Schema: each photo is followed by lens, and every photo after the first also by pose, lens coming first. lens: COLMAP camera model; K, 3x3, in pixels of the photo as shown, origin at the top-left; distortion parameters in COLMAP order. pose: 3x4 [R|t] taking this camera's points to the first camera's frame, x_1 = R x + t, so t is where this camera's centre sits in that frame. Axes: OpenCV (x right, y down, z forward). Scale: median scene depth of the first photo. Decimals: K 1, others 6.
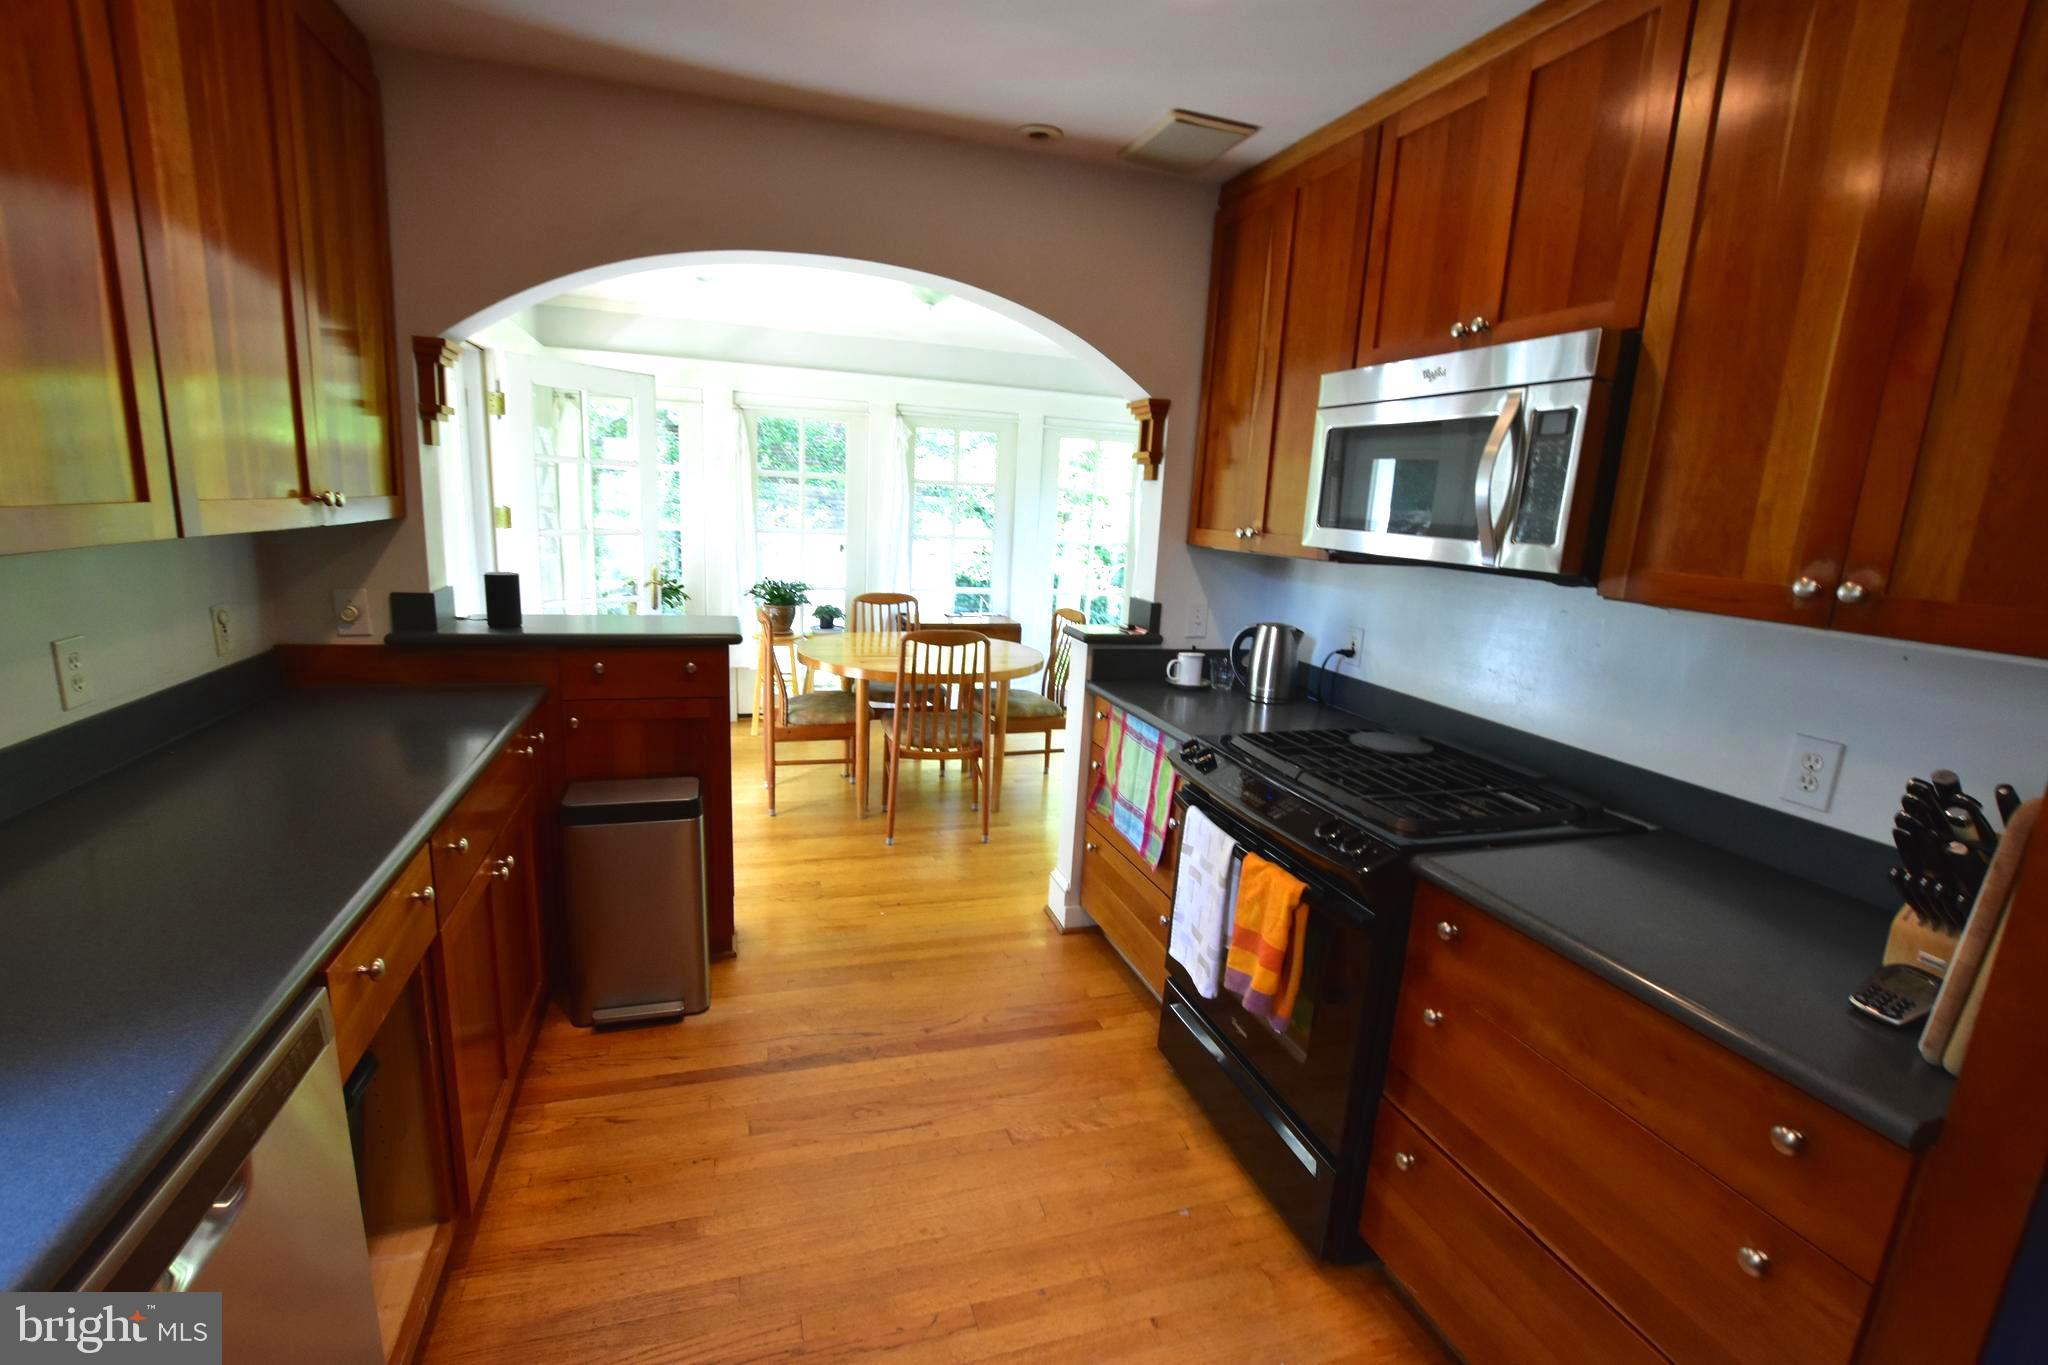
lens RADIAL K [[906.4, 0, 1022.9], [0, 906.4, 694.0], [0, 0, 1]] dist [-0.032369, 0.005765]
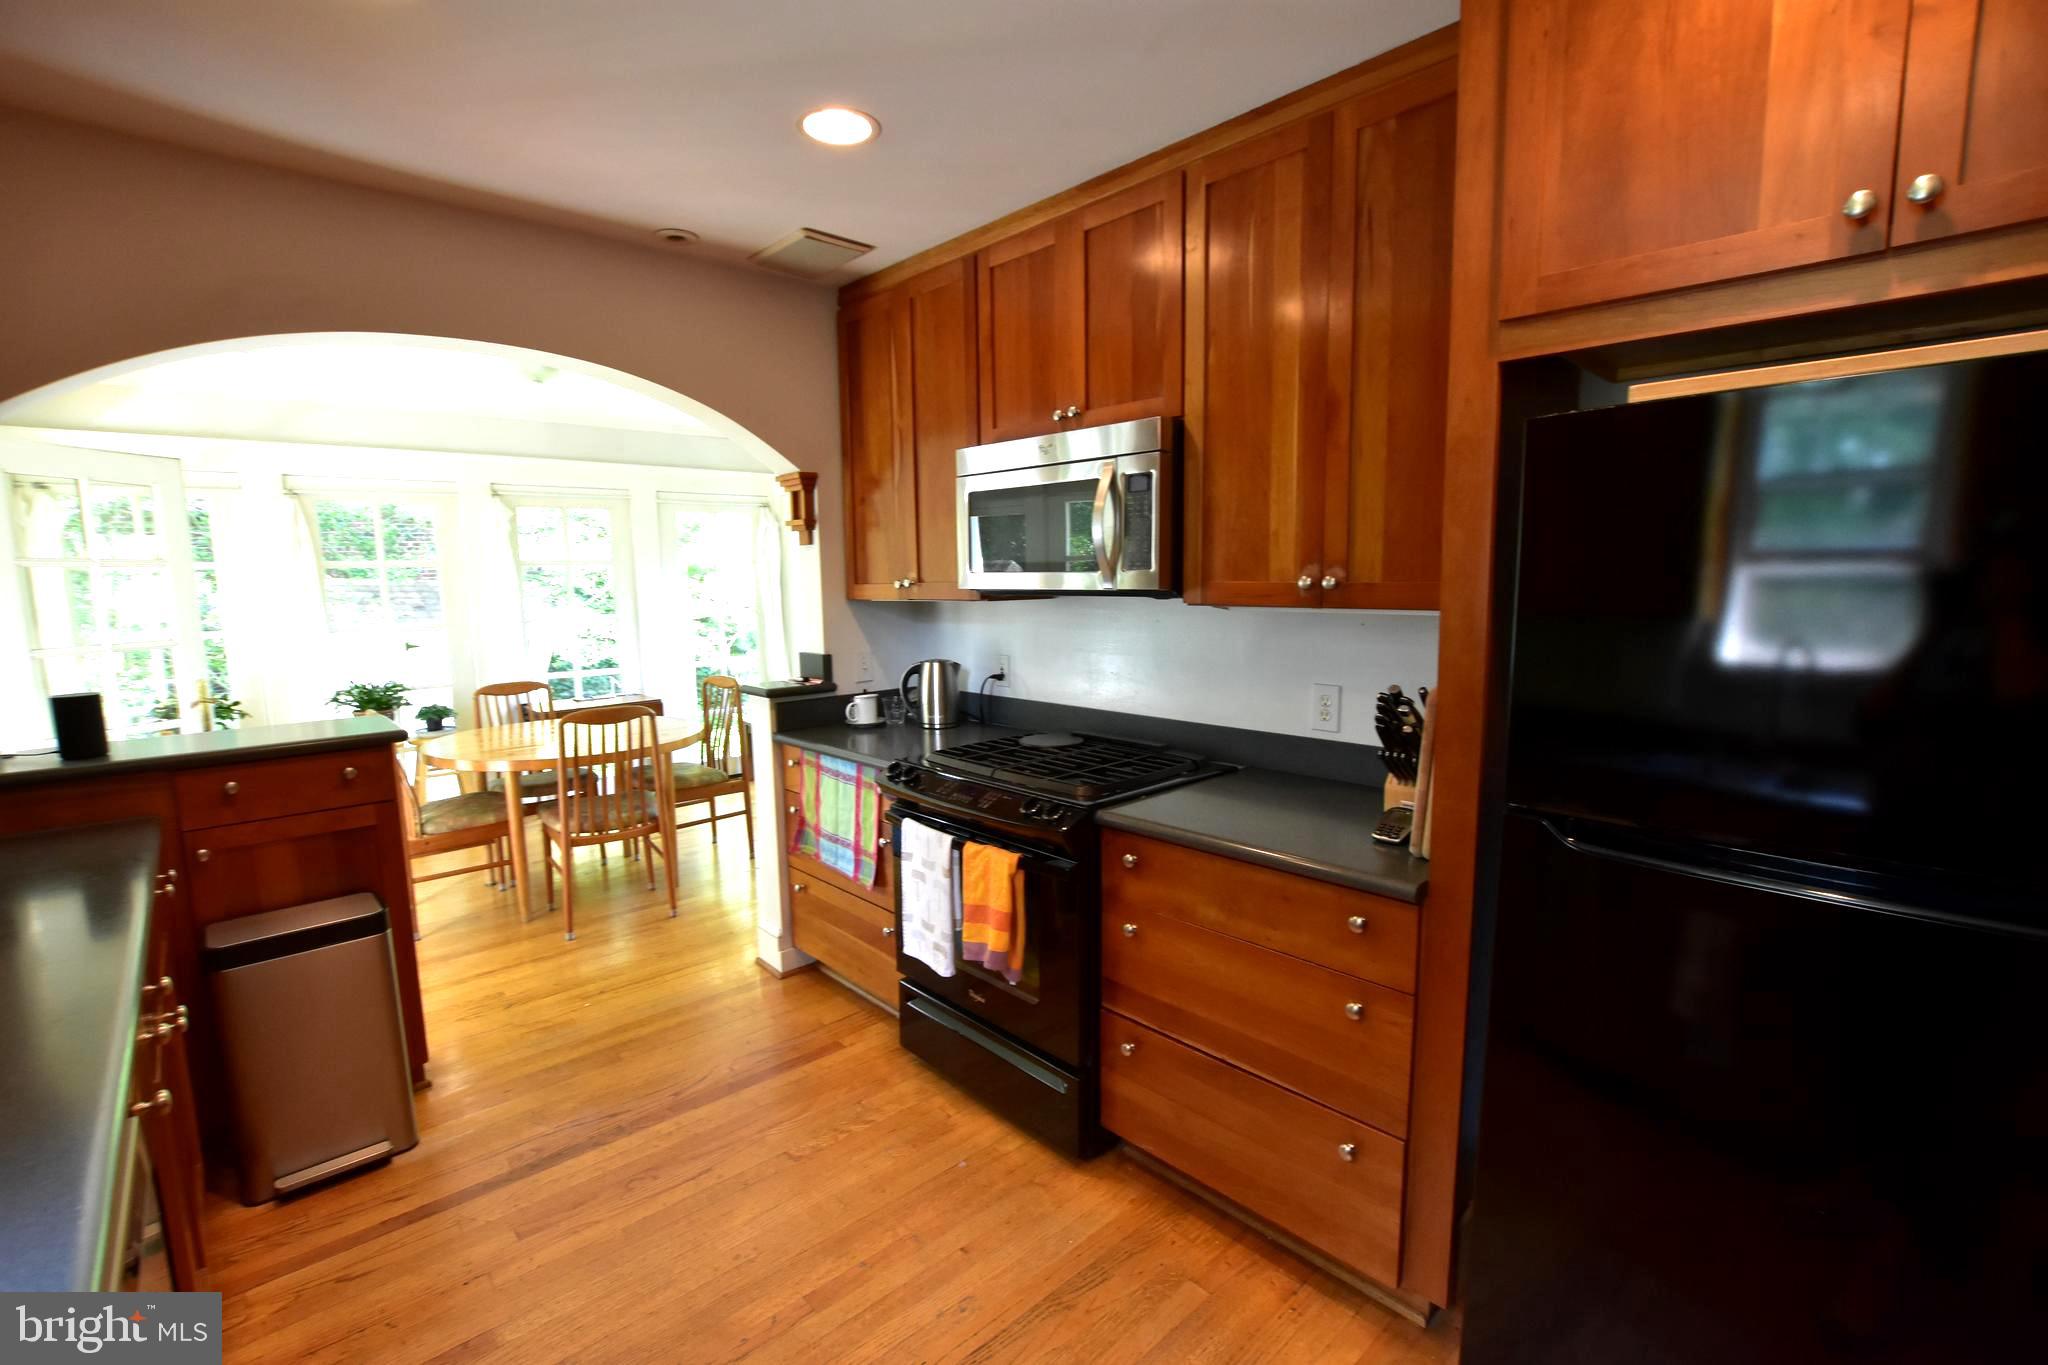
lens RADIAL K [[906.4, 0, 1022.9], [0, 906.4, 694.0], [0, 0, 1]] dist [-0.032369, 0.005765]
pose [[0.902490, -0.121150, 0.413322, -0.130683], [0.150103, 0.987933, -0.038175, 0.032638], [-0.403709, 0.096494, 0.909784, -0.118748]]
